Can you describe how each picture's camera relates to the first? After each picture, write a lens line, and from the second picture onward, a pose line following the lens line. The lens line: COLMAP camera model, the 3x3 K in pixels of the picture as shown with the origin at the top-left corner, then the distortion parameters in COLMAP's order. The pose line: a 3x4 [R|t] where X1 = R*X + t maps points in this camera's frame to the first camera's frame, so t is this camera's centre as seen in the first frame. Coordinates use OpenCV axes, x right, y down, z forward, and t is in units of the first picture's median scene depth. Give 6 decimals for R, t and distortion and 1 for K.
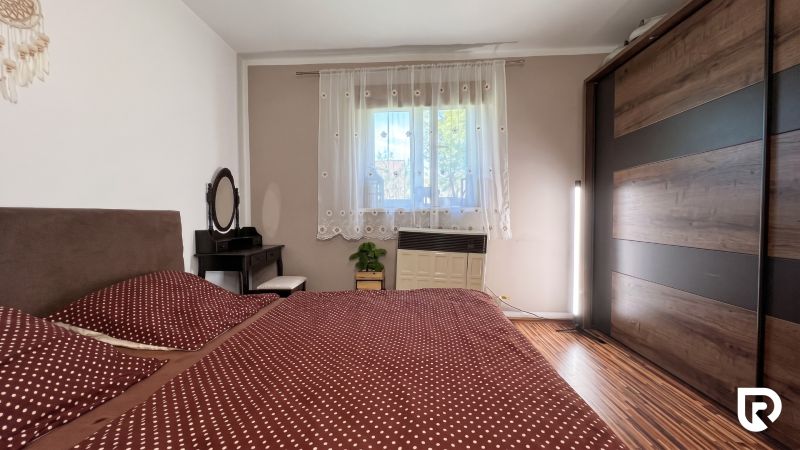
lens RADIAL K [[324.0, 0, 400.0], [0, 324.0, 225.0], [0, 0, 1]] dist [0.000707, -0.000048]
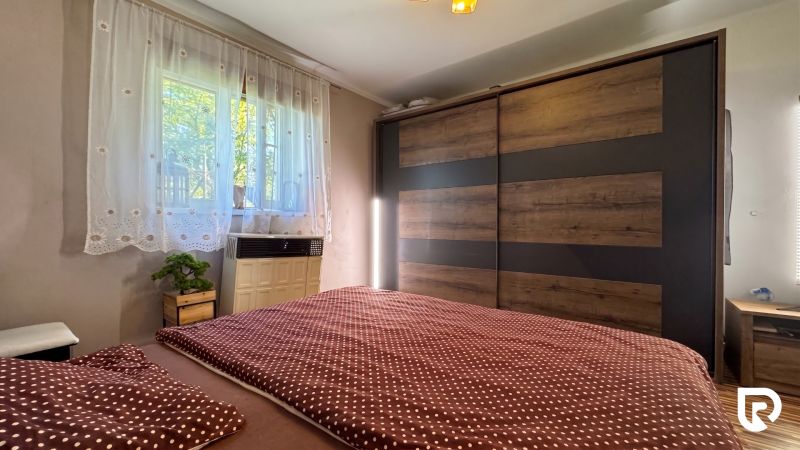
lens RADIAL K [[309.7, 0, 400.0], [0, 309.7, 225.0], [0, 0, 1]] dist [0.000093, 0.000008]
pose [[0.555928, 0.009140, 0.831180, -0.432334], [0.016866, 0.999610, -0.022273, 0.013541], [-0.831059, 0.026401, 0.555557, 0.221045]]
